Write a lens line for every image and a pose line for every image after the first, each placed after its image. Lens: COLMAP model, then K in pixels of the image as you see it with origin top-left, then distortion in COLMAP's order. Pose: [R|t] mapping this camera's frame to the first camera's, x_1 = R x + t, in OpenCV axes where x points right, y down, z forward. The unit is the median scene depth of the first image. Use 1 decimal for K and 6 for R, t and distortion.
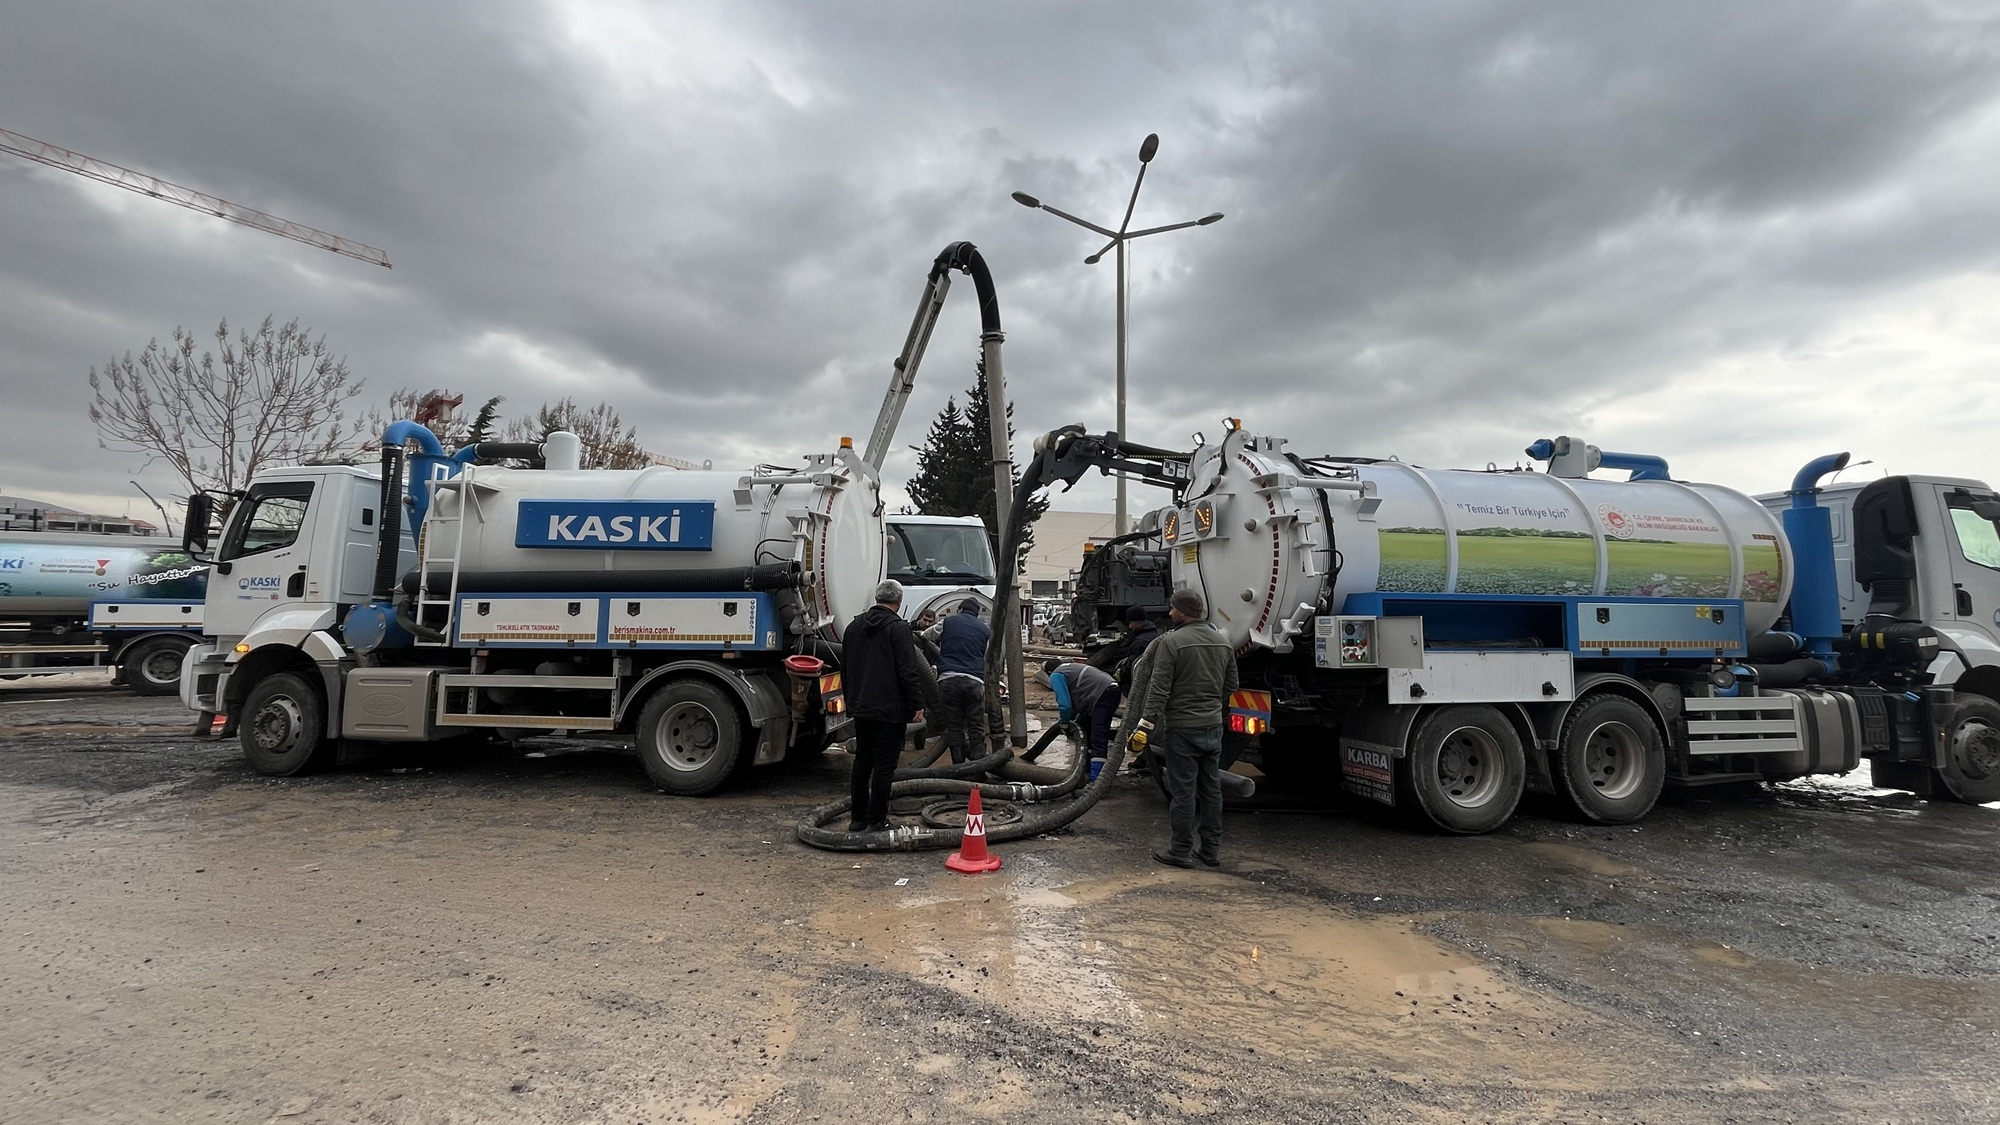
lens RADIAL K [[806.1, 0, 998.2], [0, 806.1, 561.5], [0, 0, 1]] dist [-0.003456, 0.000429]
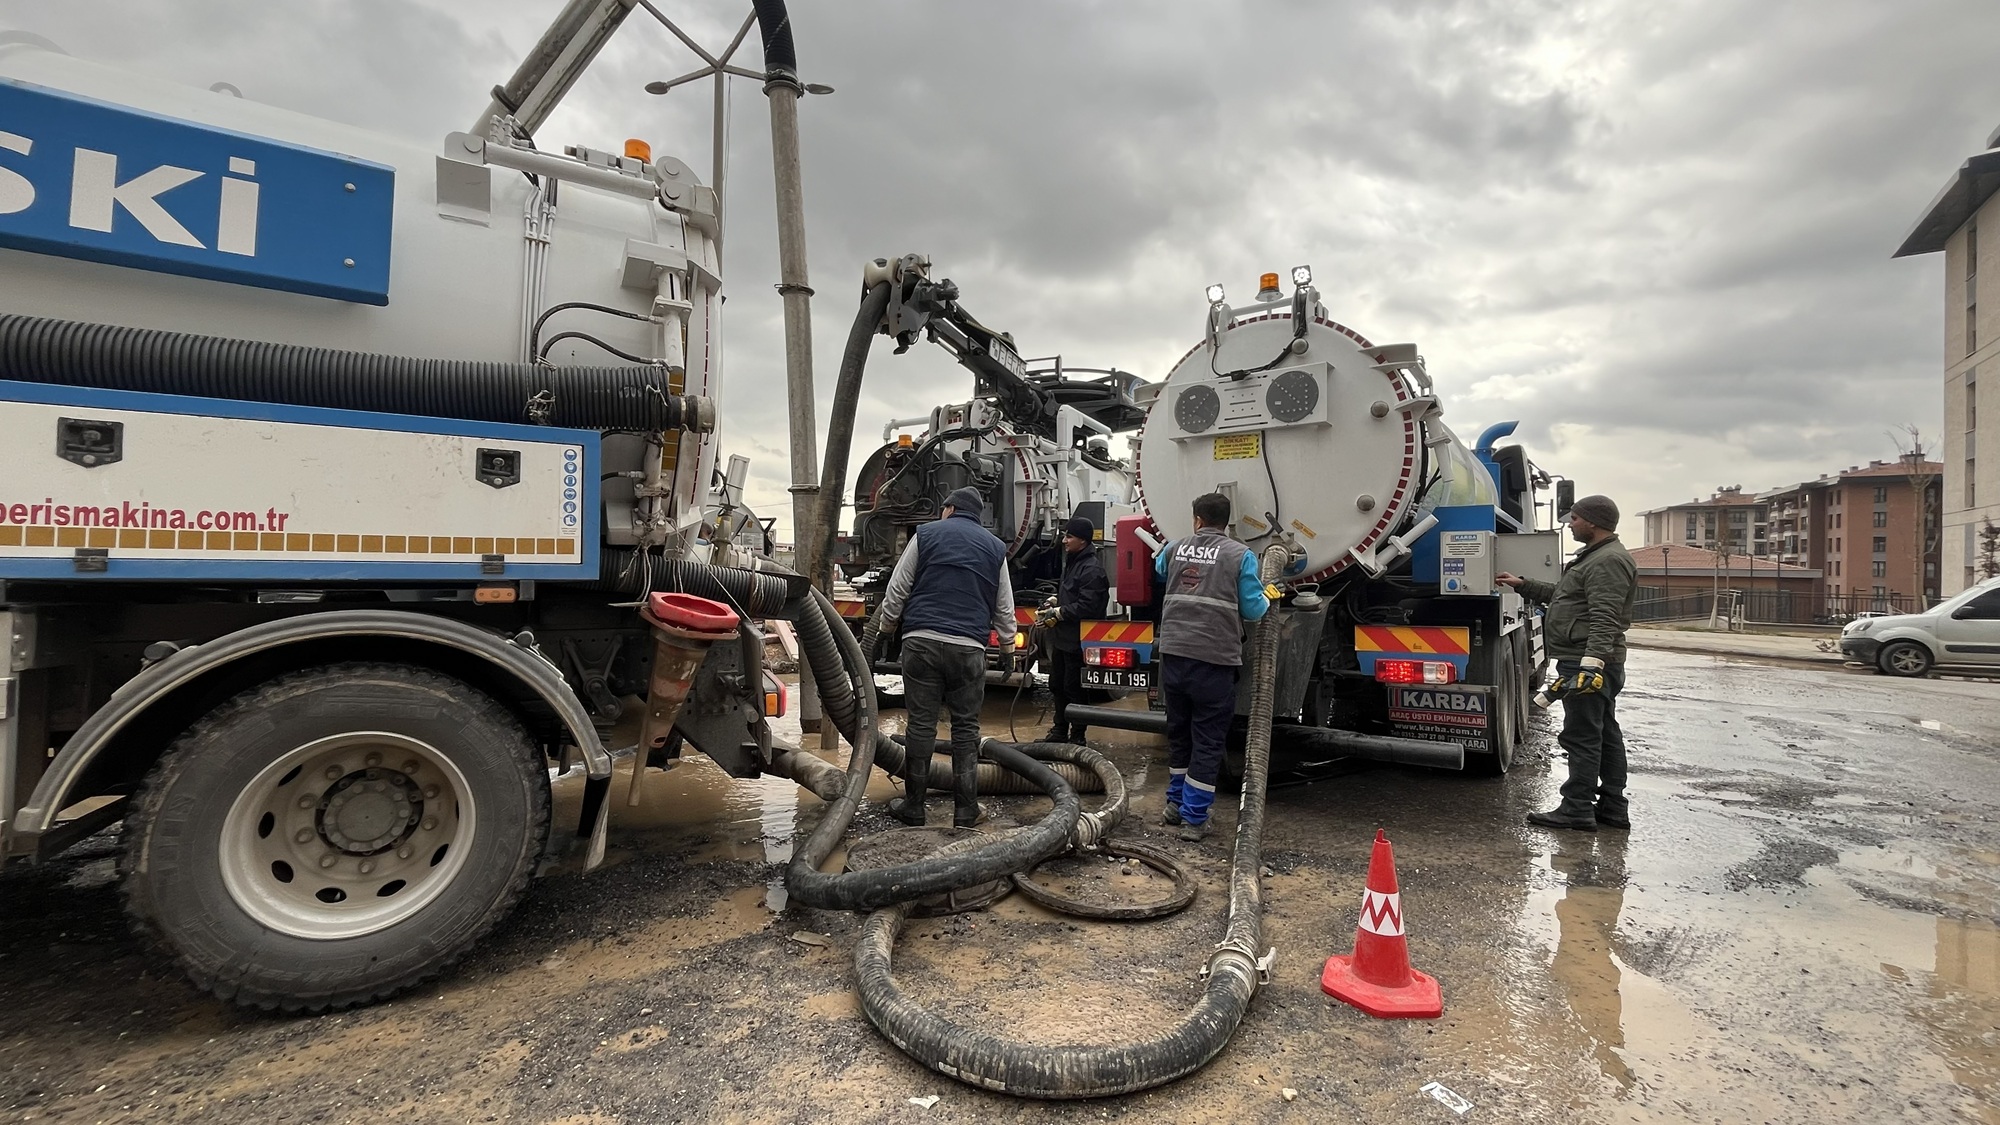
lens RADIAL K [[806.1, 0, 1000.7], [0, 806.1, 561.9], [0, 0, 1]] dist [-0.003456, 0.000429]
pose [[0.772591, 0.010796, 0.634812, -0.387685], [-0.054315, 0.997314, 0.049143, 0.070972], [-0.632576, -0.072447, 0.771102, 0.569901]]
